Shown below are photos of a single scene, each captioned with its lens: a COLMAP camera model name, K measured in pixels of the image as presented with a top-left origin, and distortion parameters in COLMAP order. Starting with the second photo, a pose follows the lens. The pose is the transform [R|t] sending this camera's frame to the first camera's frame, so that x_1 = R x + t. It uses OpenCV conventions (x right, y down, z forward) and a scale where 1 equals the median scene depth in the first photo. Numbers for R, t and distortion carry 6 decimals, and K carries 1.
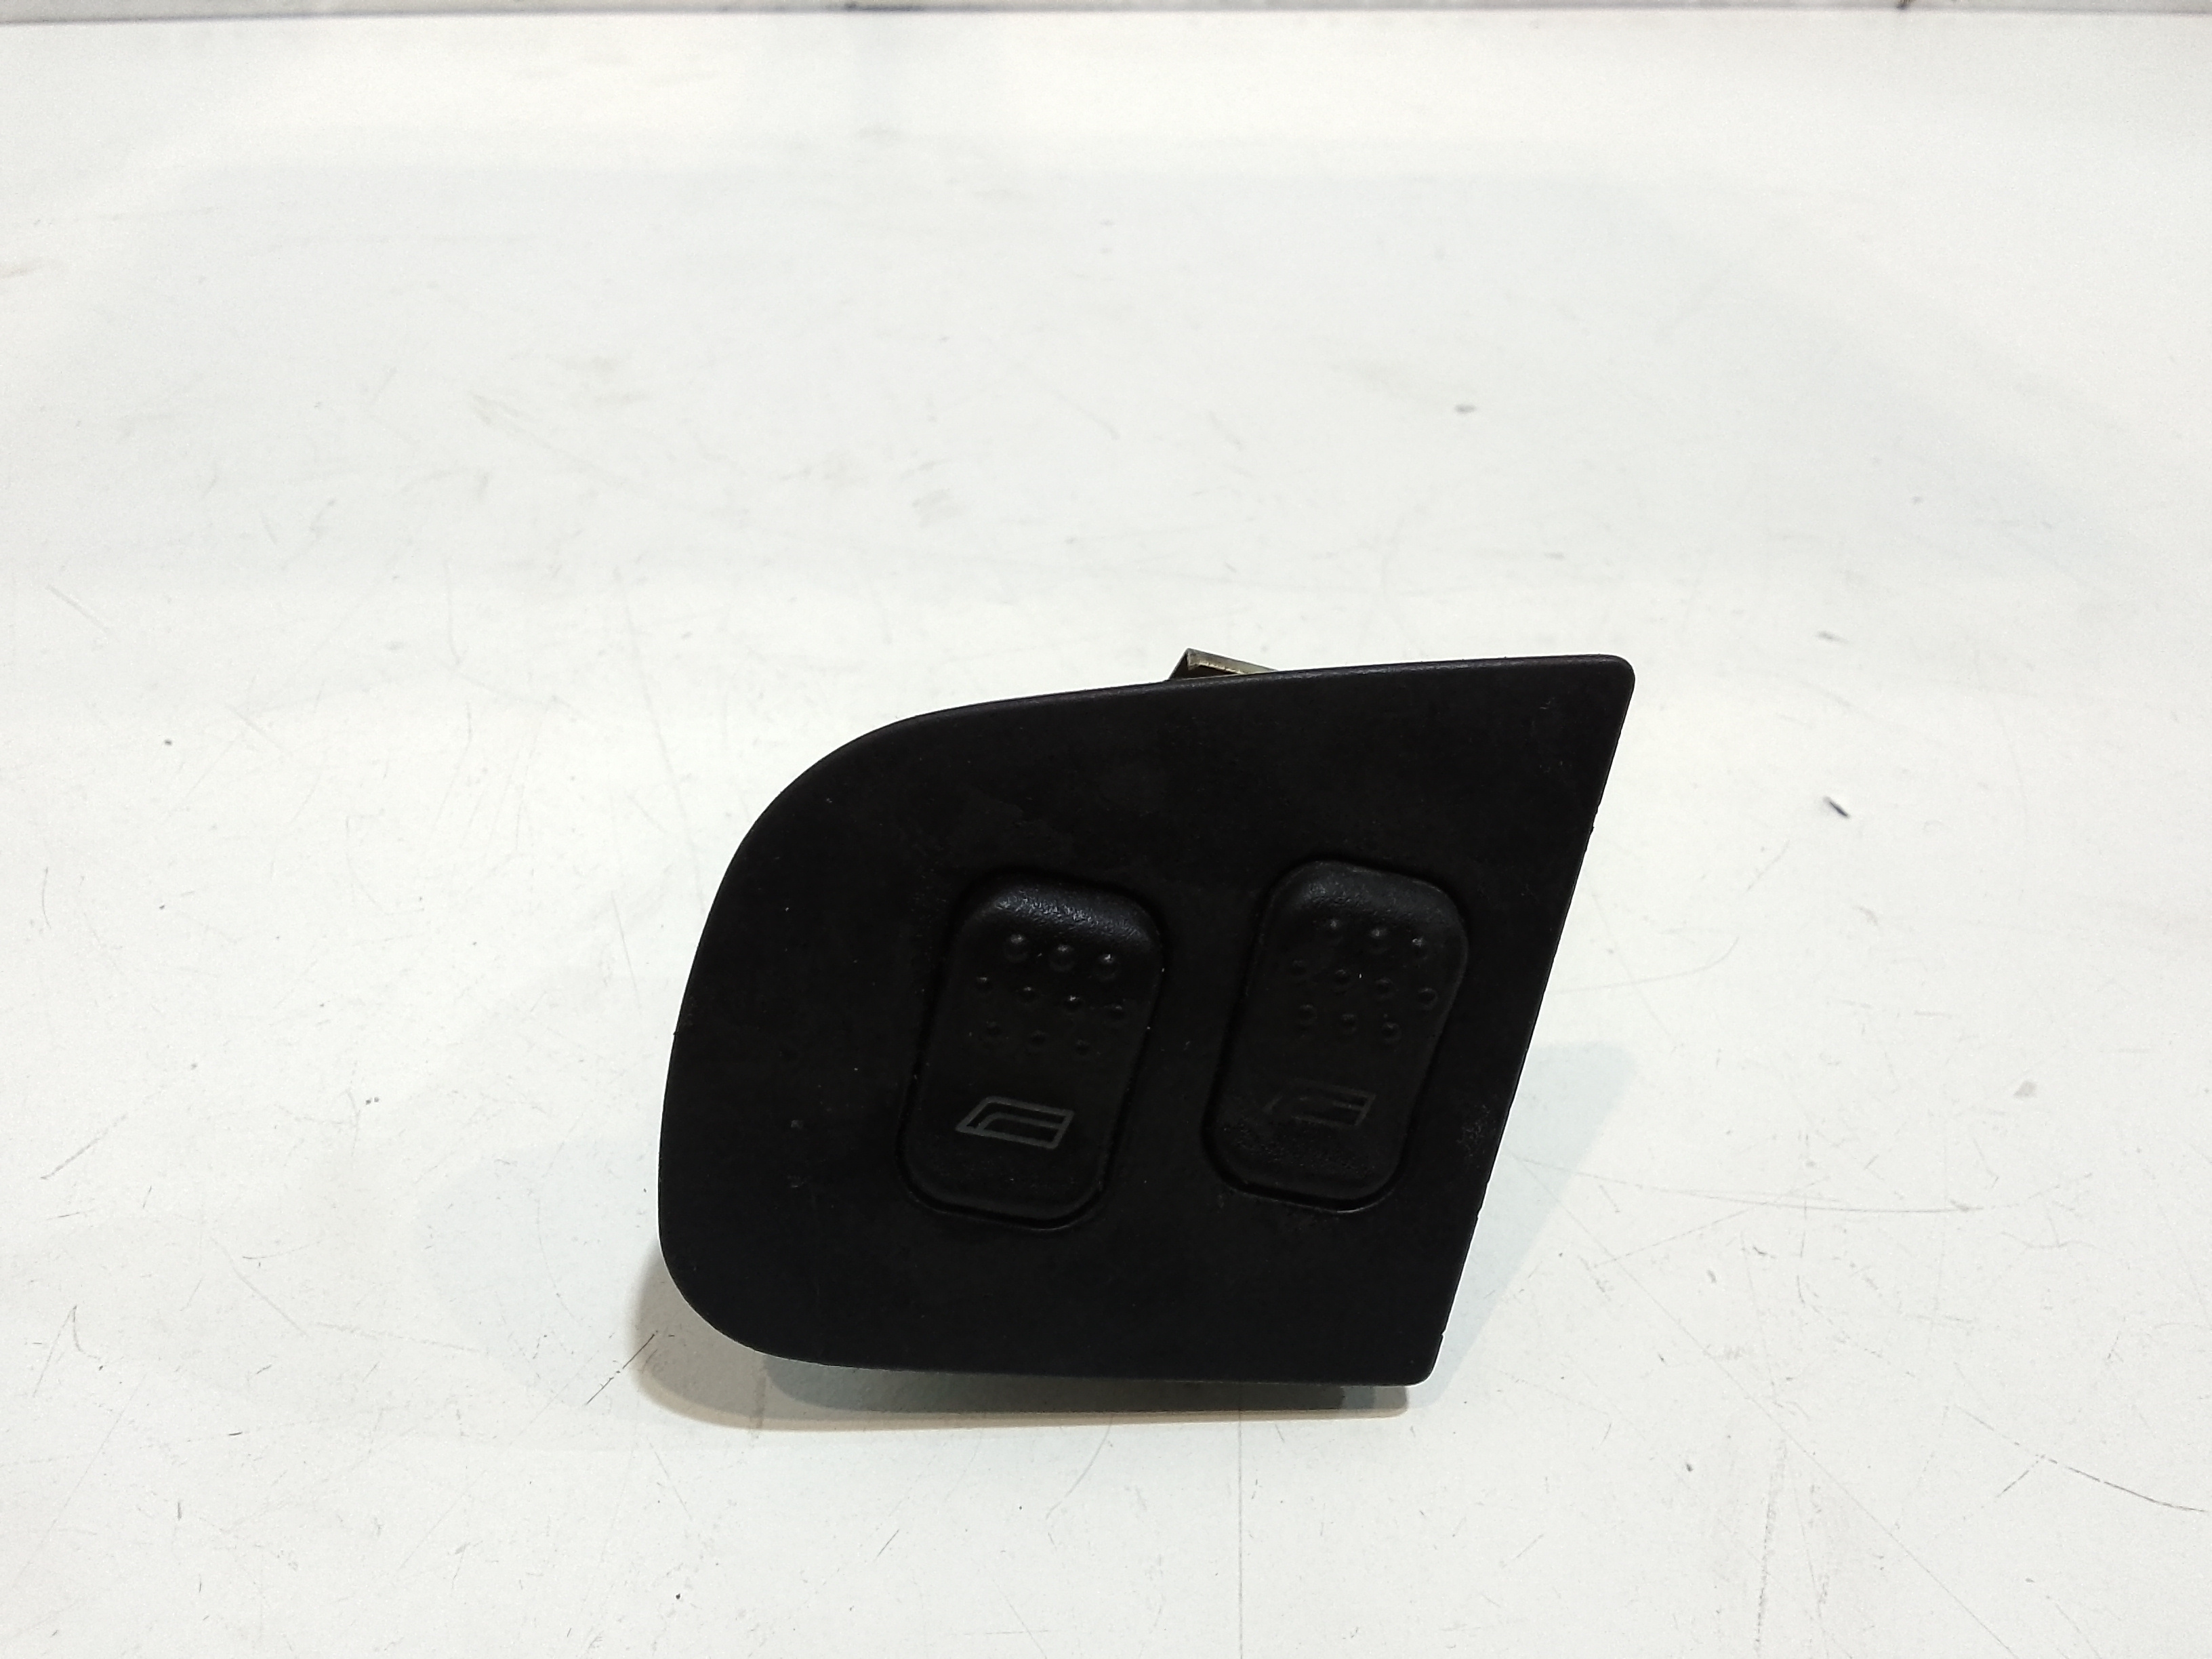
lens RADIAL K [[1727.6, 0, 1106.0], [0, 1727.6, 829.5], [0, 0, 1]] dist [0.063185, -0.126294]
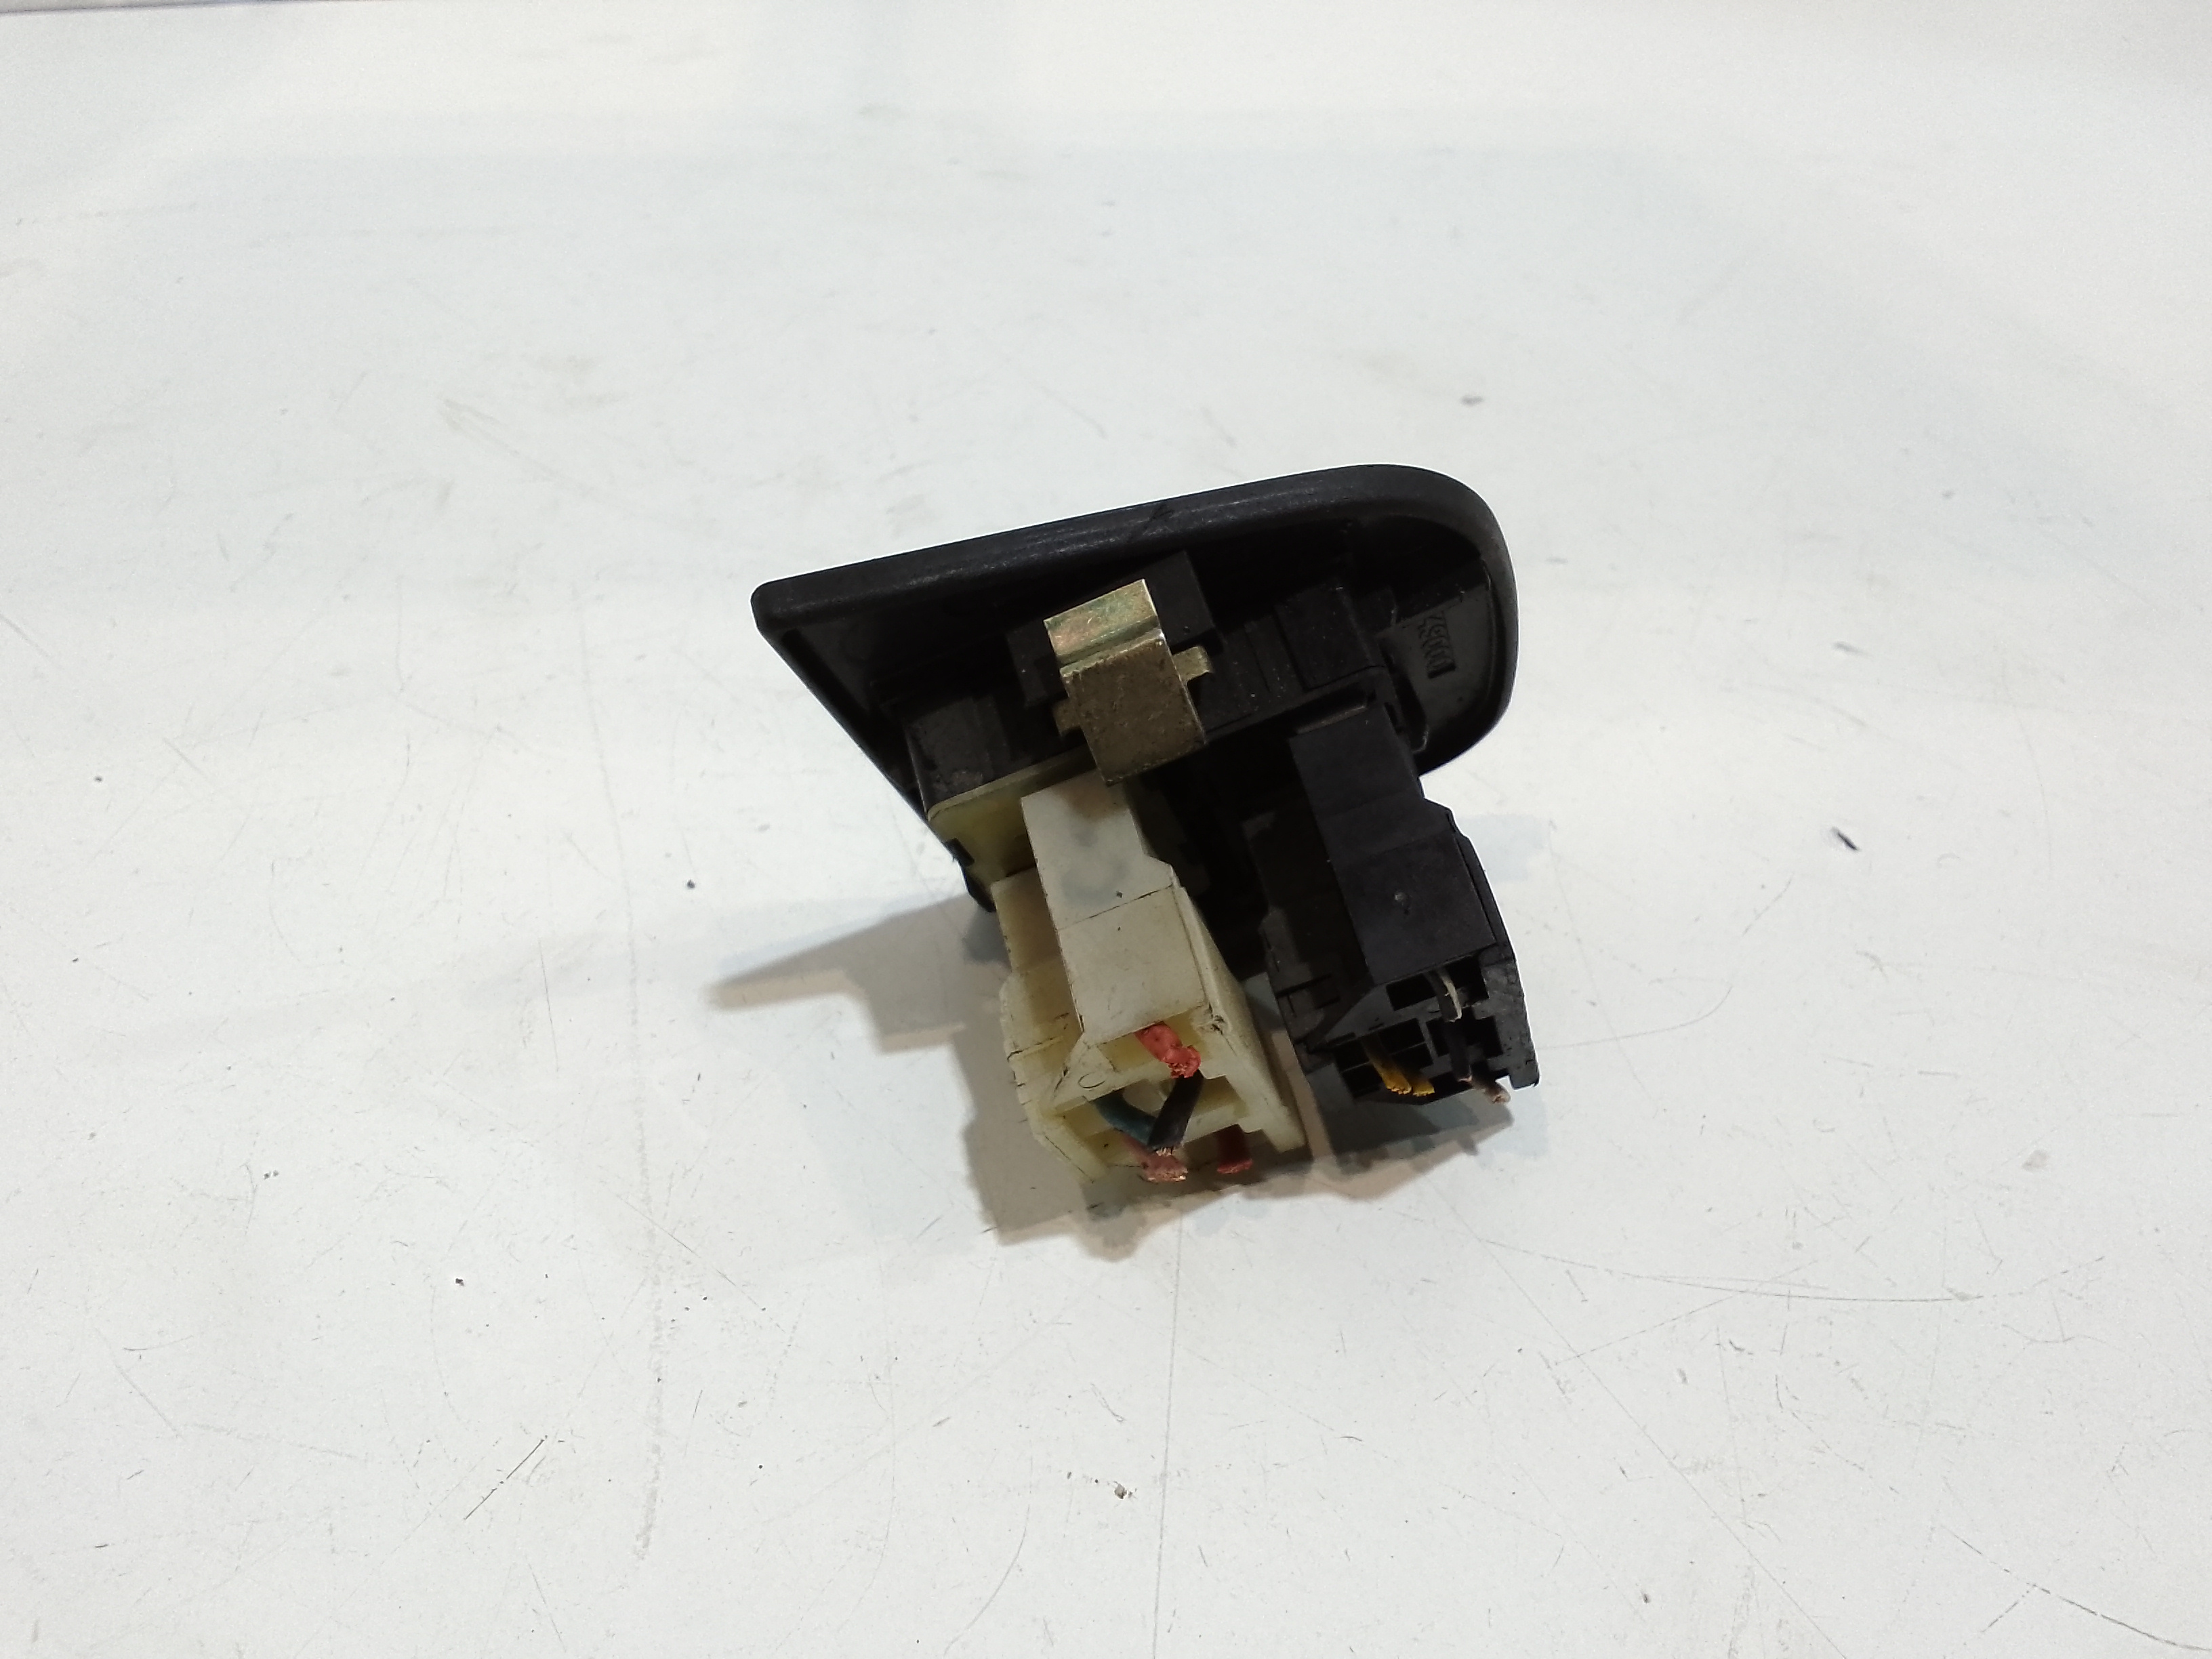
lens RADIAL K [[1727.6, 0, 1106.0], [0, 1727.6, 829.5], [0, 0, 1]] dist [0.063185, -0.126294]
pose [[0.999511, -0.003787, -0.031035, 0.067225], [0.004422, 0.999782, 0.020422, -0.051679], [0.030951, -0.020549, 0.999310, 0.066131]]
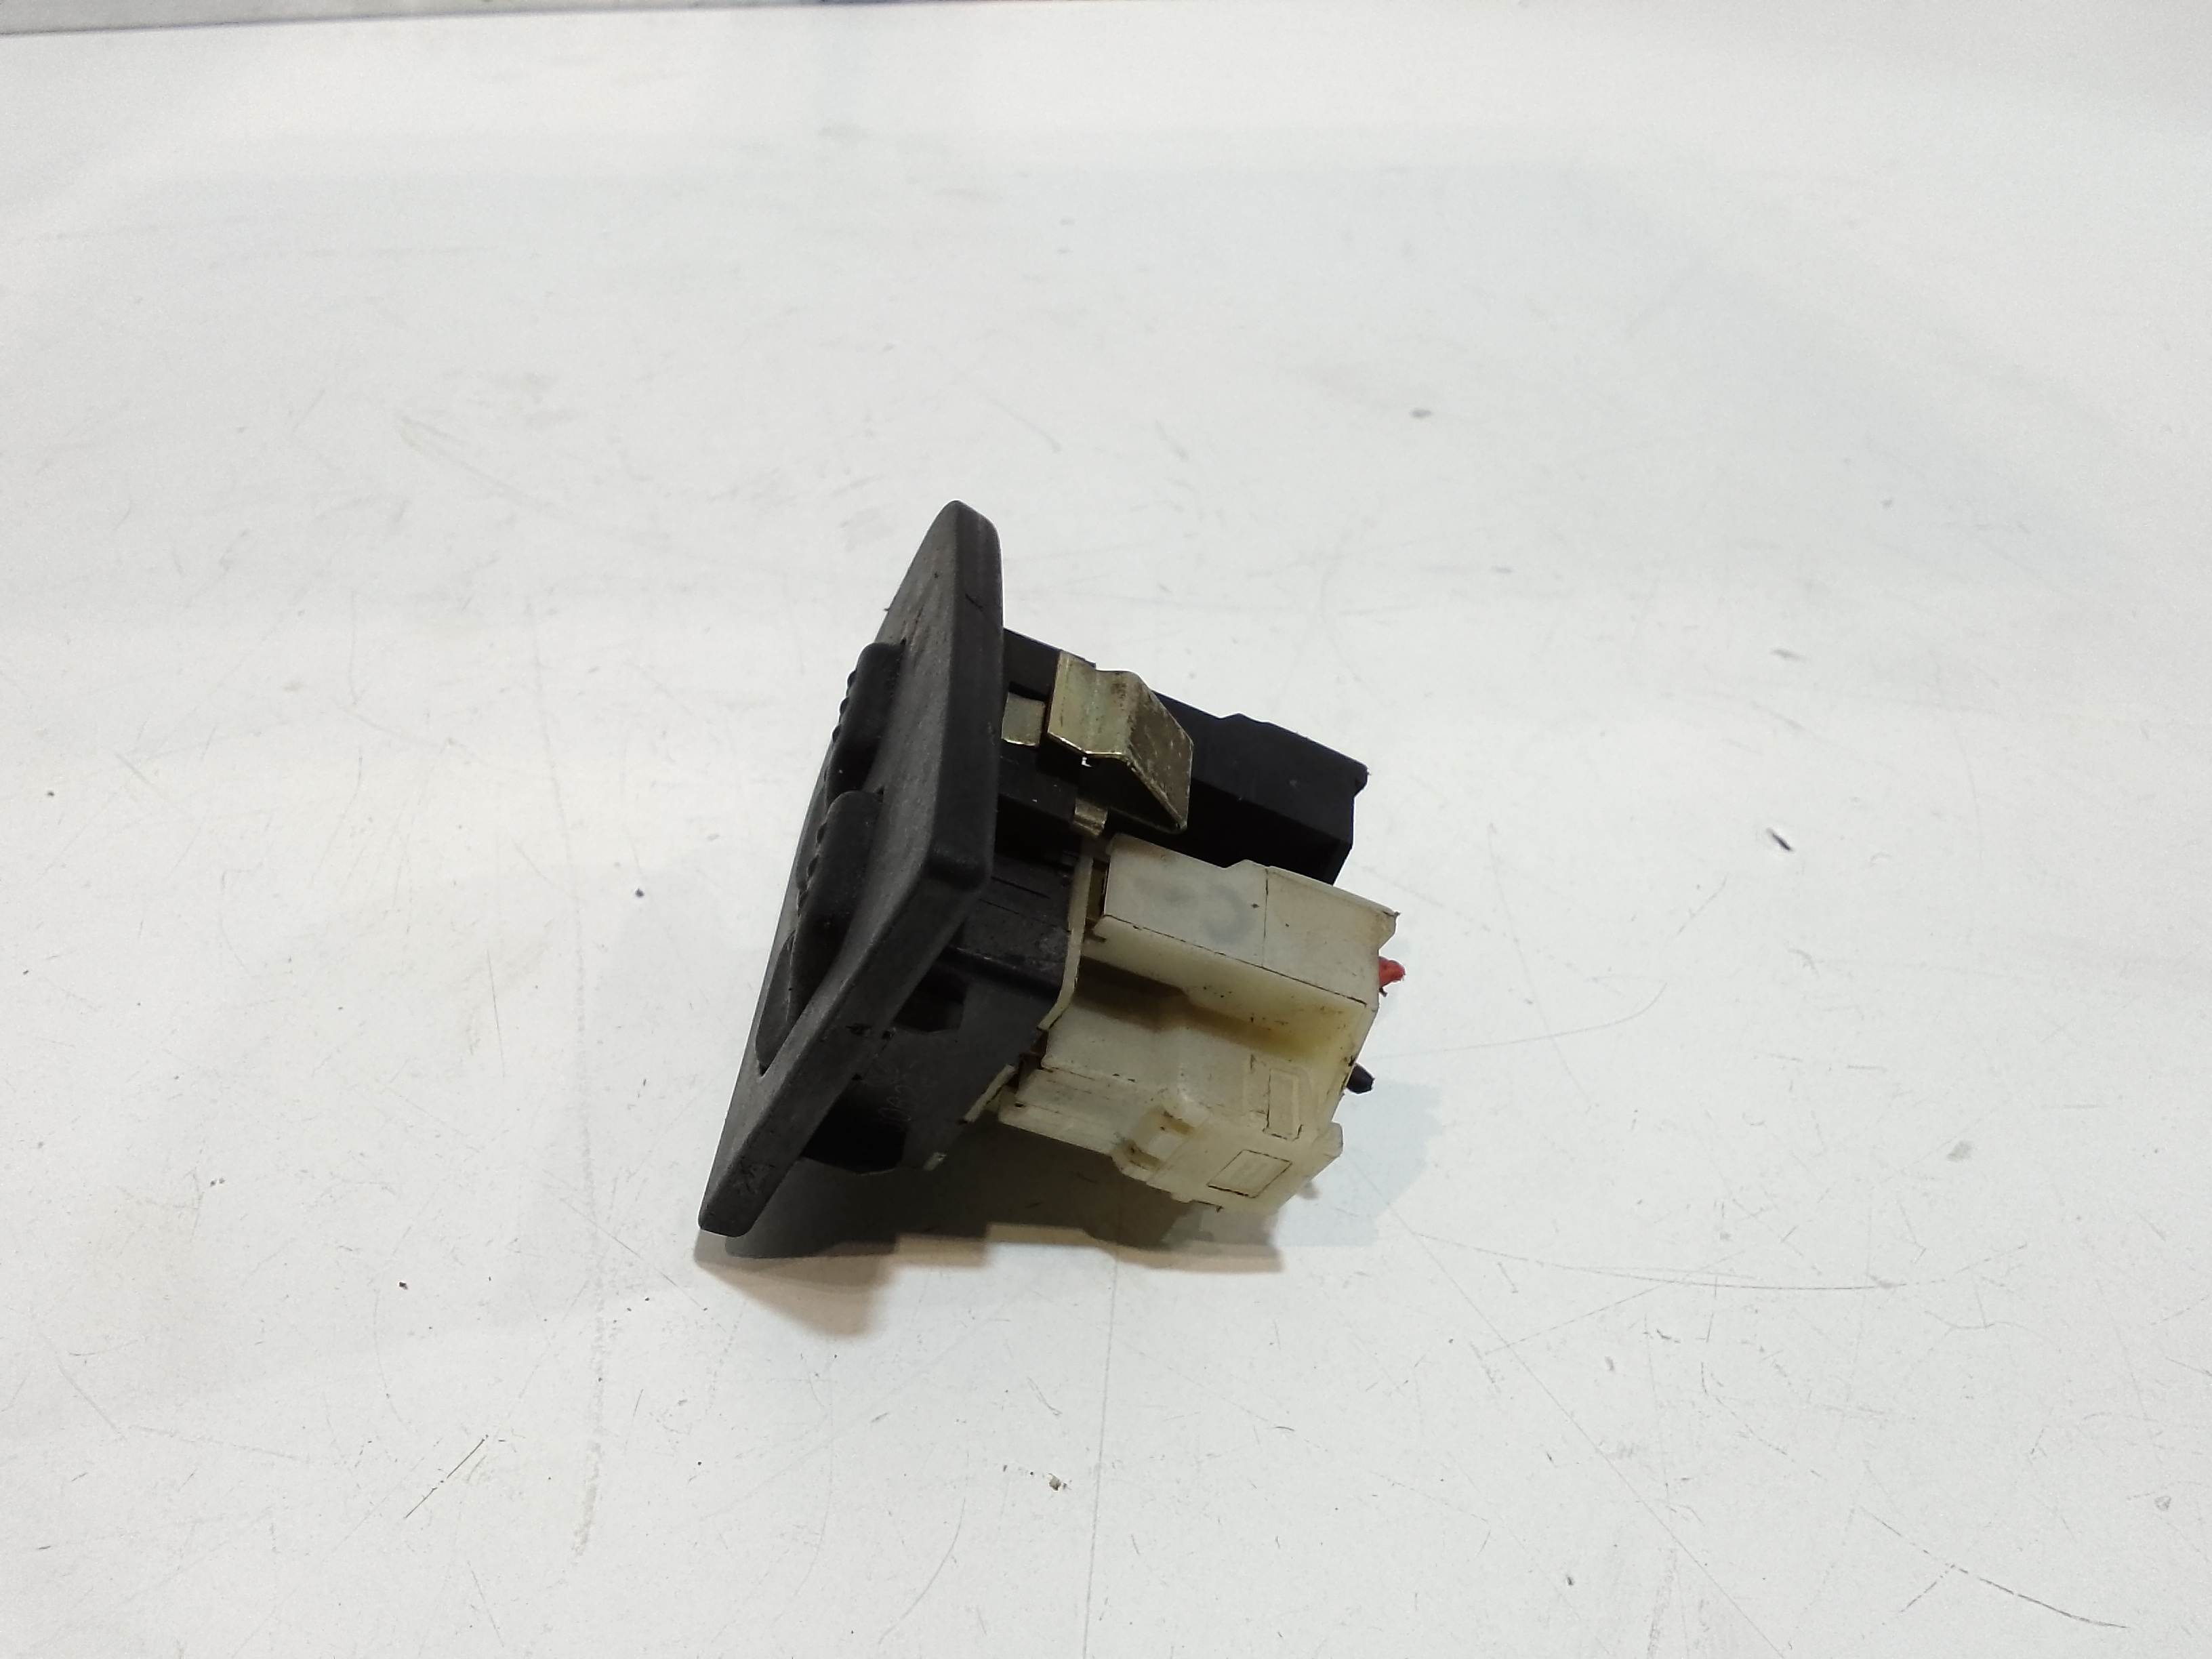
lens RADIAL K [[1727.6, 0, 1106.0], [0, 1727.6, 829.5], [0, 0, 1]] dist [0.063185, -0.126294]
pose [[0.999750, -0.011742, -0.019023, 0.091203], [0.011940, 0.999875, 0.010331, -0.043581], [0.018900, -0.010555, 0.999766, 0.051935]]
